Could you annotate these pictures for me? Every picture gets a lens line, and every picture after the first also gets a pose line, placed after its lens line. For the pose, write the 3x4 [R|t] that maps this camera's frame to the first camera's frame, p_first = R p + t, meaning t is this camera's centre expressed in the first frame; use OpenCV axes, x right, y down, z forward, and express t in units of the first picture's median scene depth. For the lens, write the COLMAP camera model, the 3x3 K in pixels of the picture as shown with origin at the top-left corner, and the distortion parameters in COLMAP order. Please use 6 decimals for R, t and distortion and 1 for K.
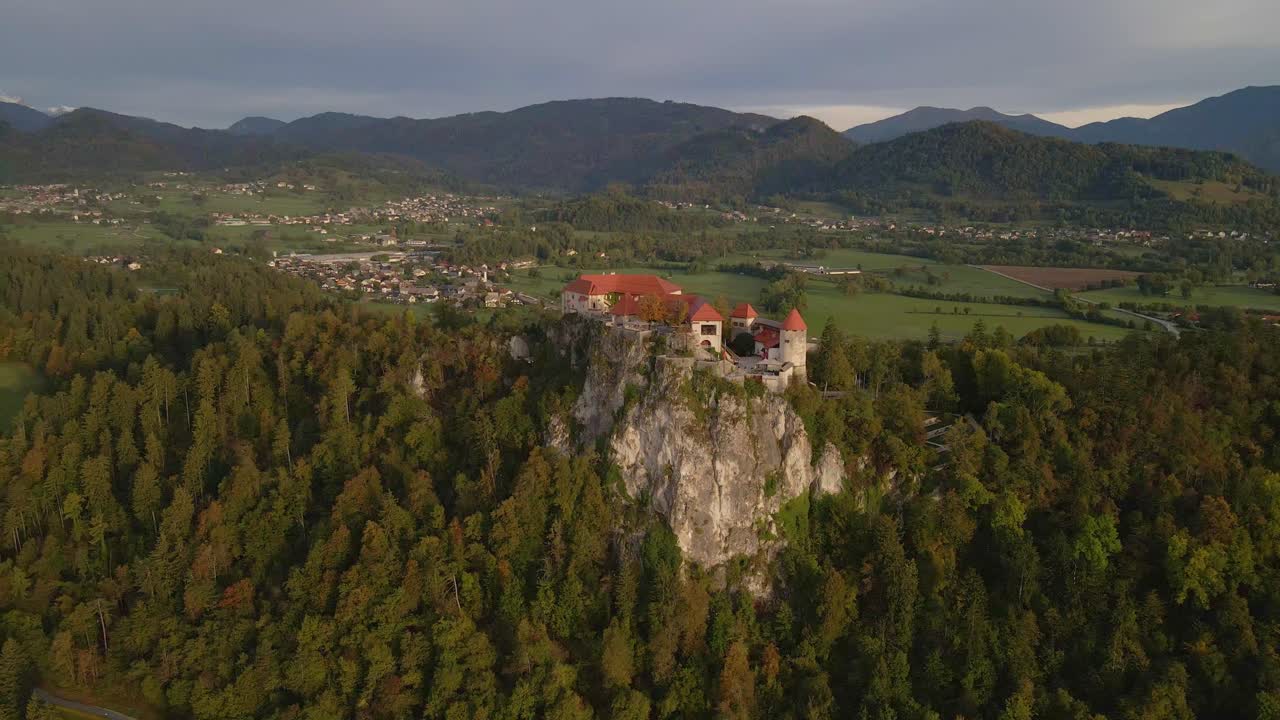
lens RADIAL K [[929.9, 0, 639.3], [0, 929.9, 361.3], [0, 0, 1]] dist [0.008323, 0.001210]
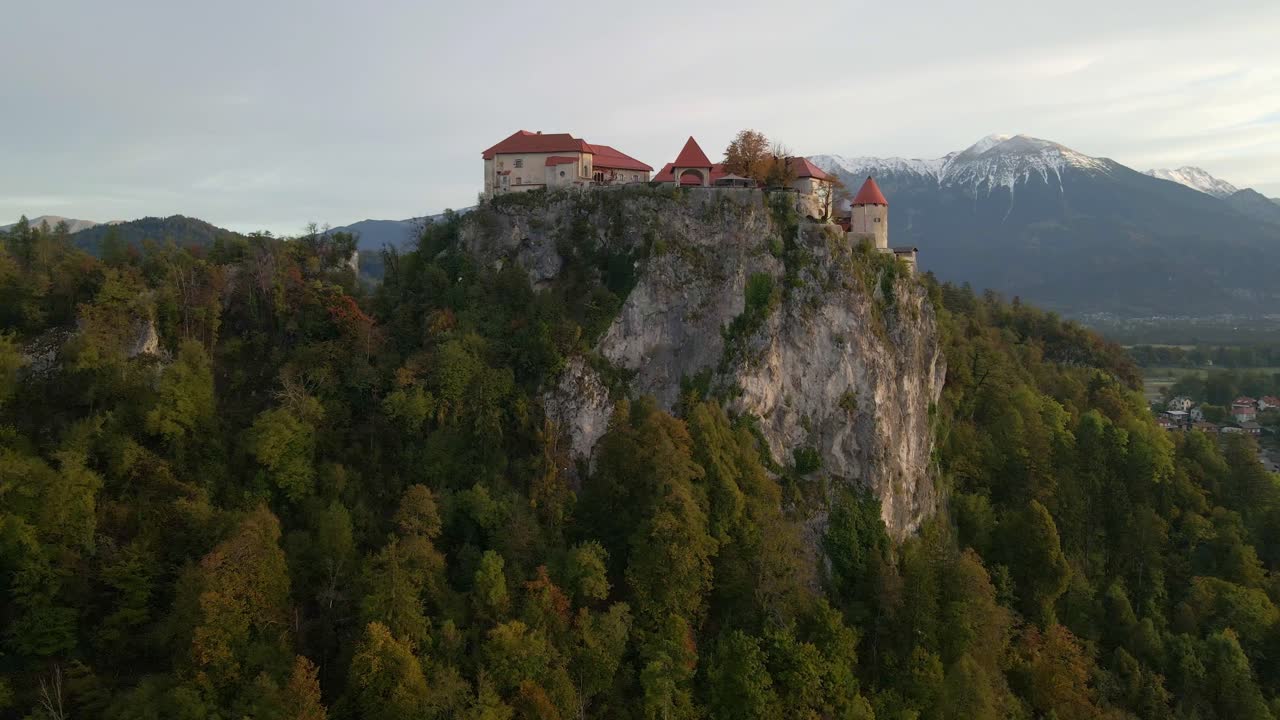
lens RADIAL K [[929.9, 0, 647.9], [0, 929.9, 363.4], [0, 0, 1]] dist [0.008323, 0.001210]
pose [[0.658856, -0.045853, 0.750870, -0.523843], [0.135285, 0.989090, -0.058306, 0.109910], [-0.740005, 0.139996, 0.657871, 0.690398]]
